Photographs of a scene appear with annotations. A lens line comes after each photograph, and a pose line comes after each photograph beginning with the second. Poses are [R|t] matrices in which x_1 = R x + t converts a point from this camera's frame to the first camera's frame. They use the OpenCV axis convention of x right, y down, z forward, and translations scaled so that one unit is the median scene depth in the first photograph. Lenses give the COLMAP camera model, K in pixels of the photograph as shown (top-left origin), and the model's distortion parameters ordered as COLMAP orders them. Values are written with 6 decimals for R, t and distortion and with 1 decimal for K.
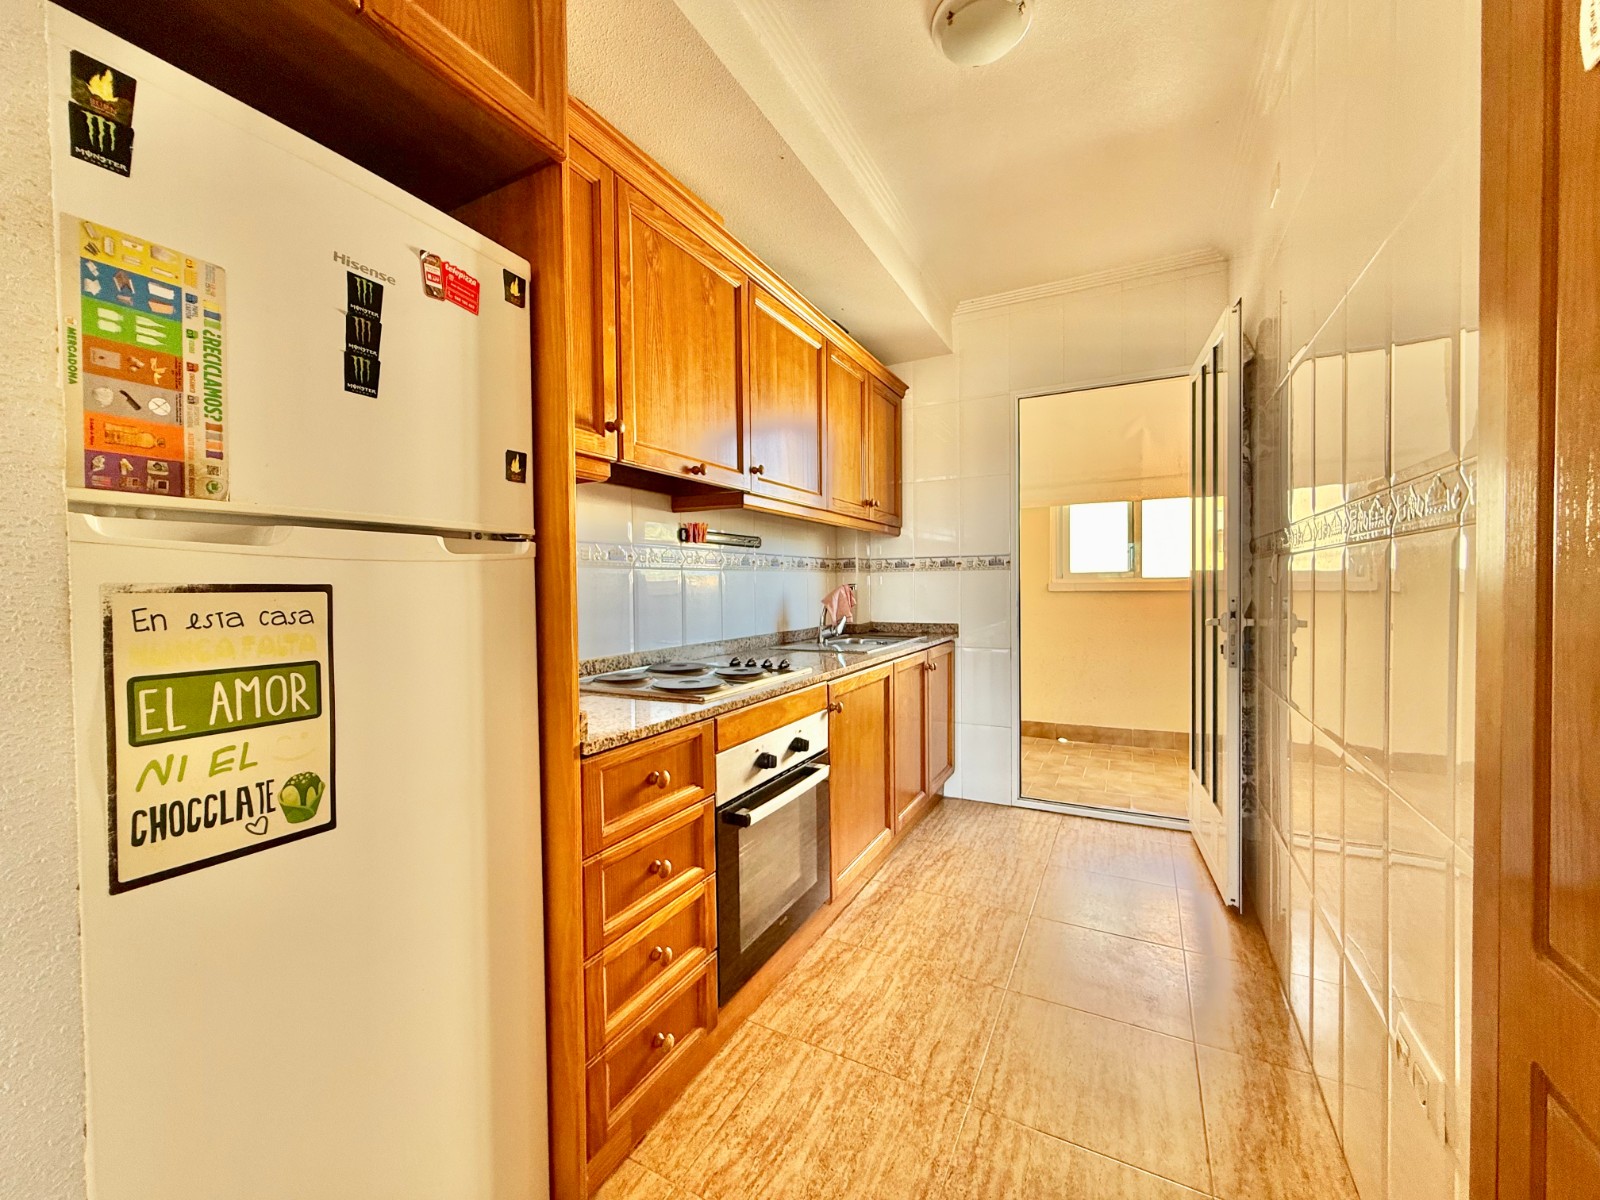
lens RADIAL K [[636.0, 0, 793.0], [0, 636.0, 598.1], [0, 0, 1]] dist [0.000514, -0.000079]
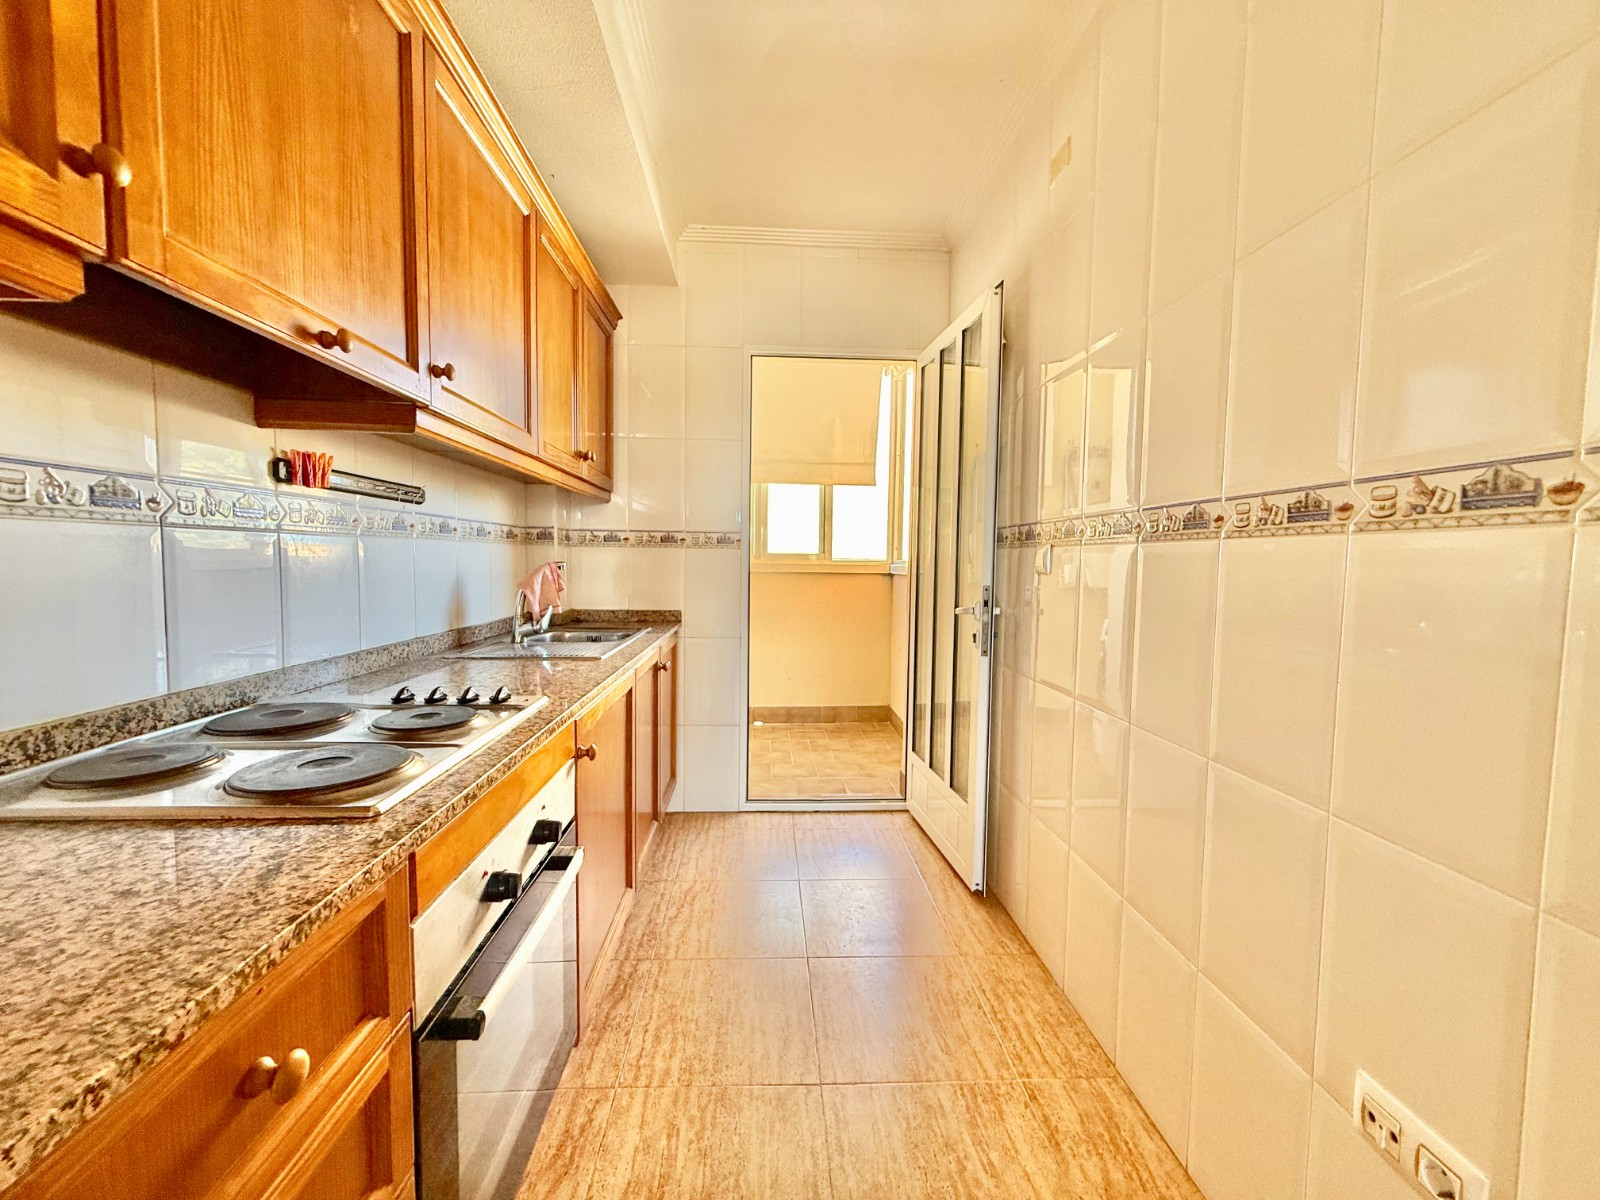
lens RADIAL K [[636.0, 0, 792.9], [0, 636.0, 598.0], [0, 0, 1]] dist [0.000514, -0.000079]
pose [[0.856529, -0.007078, 0.516051, -0.067153], [-0.013027, 0.999291, 0.035327, -0.011095], [-0.515935, -0.036981, 0.855829, 0.249821]]
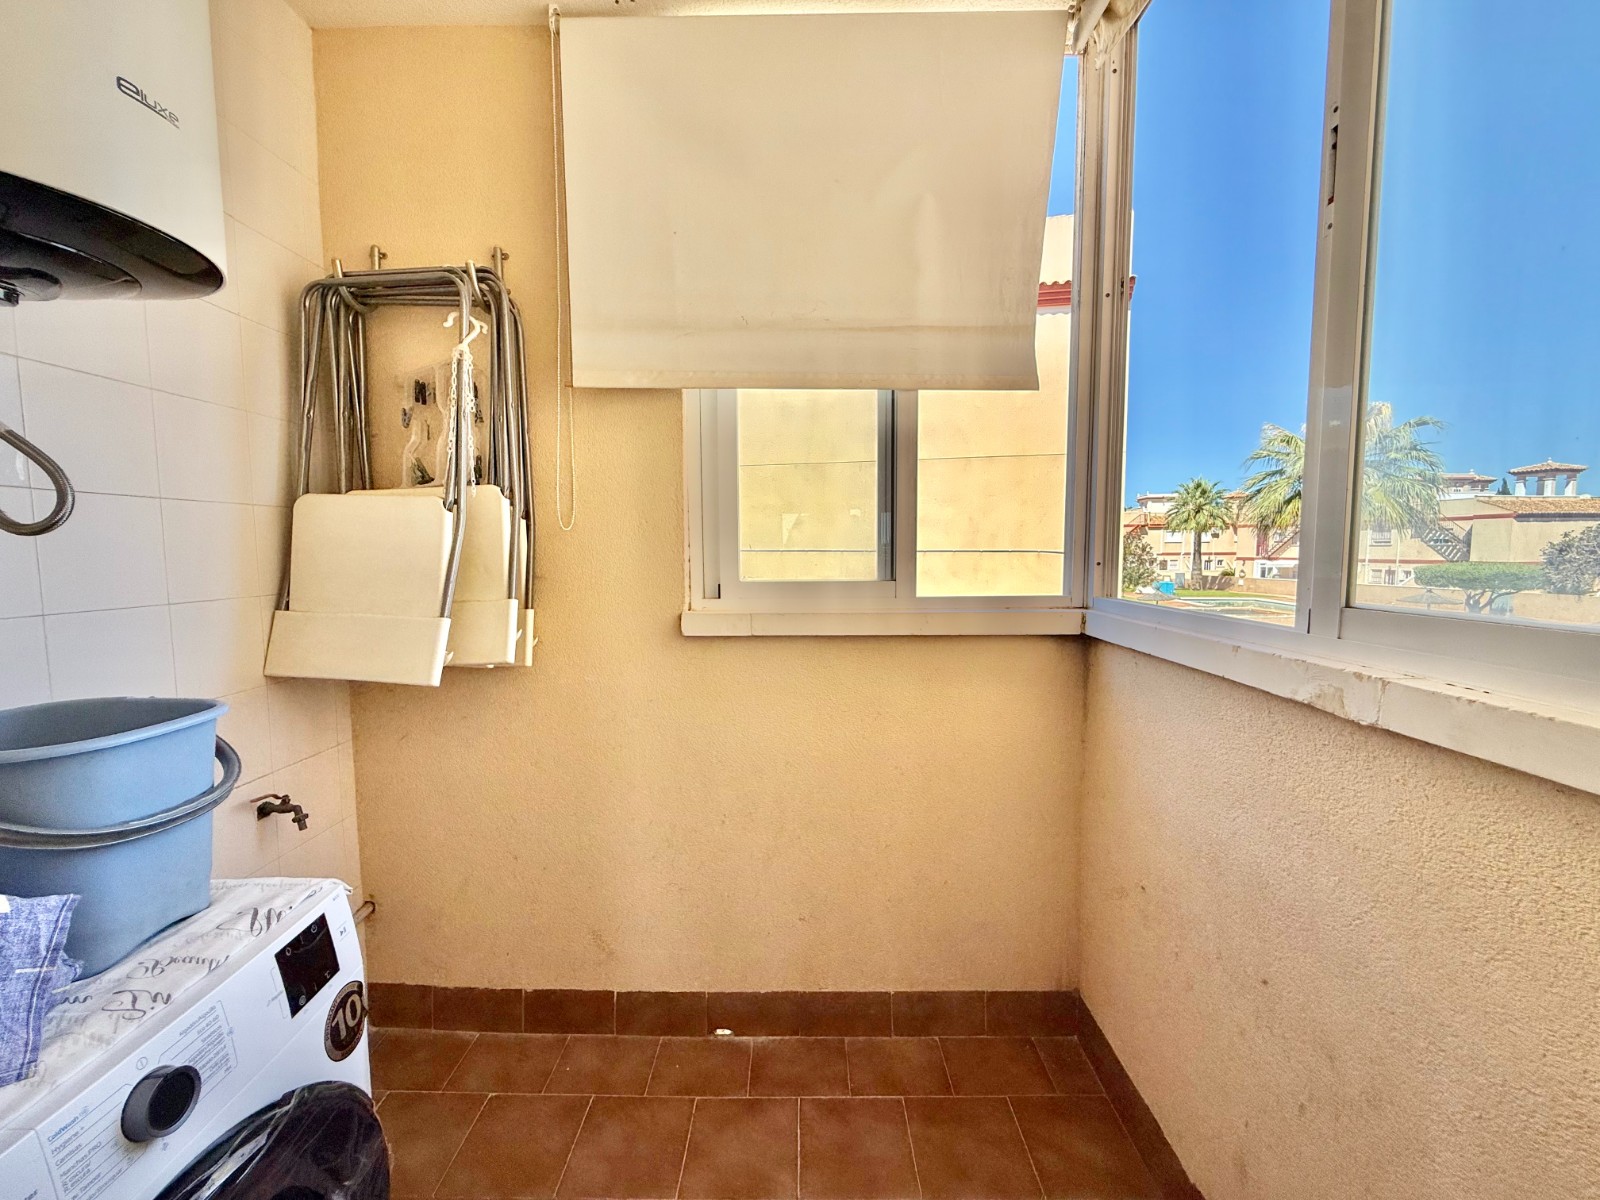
lens RADIAL K [[636.0, 0, 758.2], [0, 636.0, 594.8], [0, 0, 1]] dist [0.000514, -0.000079]
pose [[0.895057, -0.031595, 0.444831, 0.514713], [0.006811, 0.998339, 0.057202, -0.095226], [-0.445900, -0.048170, 0.893786, 1.212057]]
